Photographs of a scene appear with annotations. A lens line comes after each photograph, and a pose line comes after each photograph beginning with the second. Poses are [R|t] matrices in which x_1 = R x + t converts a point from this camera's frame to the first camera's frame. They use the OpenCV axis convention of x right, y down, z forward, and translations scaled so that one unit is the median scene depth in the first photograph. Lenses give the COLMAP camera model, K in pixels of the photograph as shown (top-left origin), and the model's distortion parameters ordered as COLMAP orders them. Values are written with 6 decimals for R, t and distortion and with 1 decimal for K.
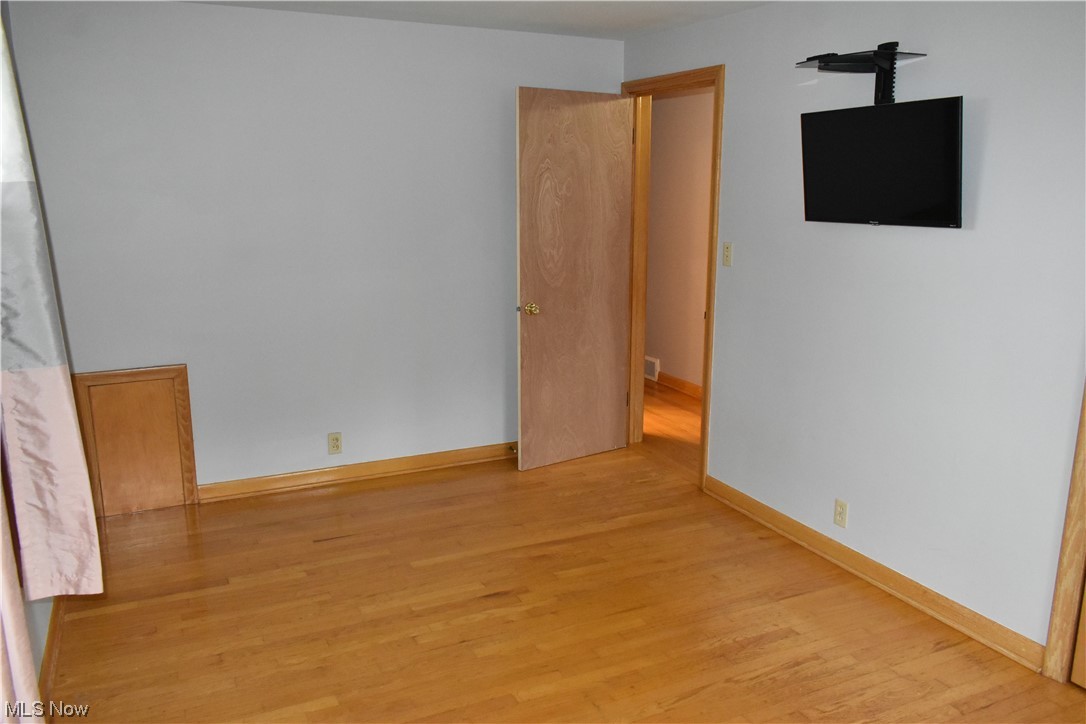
lens RADIAL K [[848.7, 0, 543.0], [0, 848.7, 362.0], [0, 0, 1]] dist [0.001095, 0.000165]
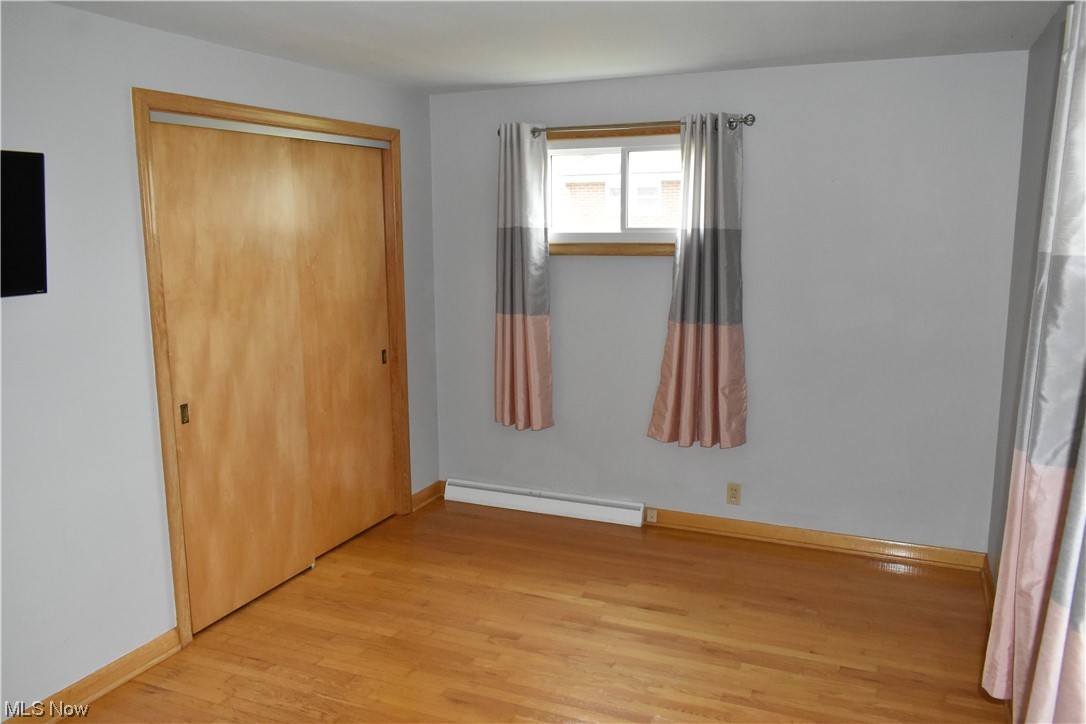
lens RADIAL K [[848.7, 0, 543.0], [0, 848.7, 362.0], [0, 0, 1]] dist [0.001095, 0.000165]
pose [[-0.645902, -0.123756, 0.753323, -0.584734], [0.168848, 0.939177, 0.299059, -0.278840], [-0.744514, 0.320360, -0.585720, 1.190660]]
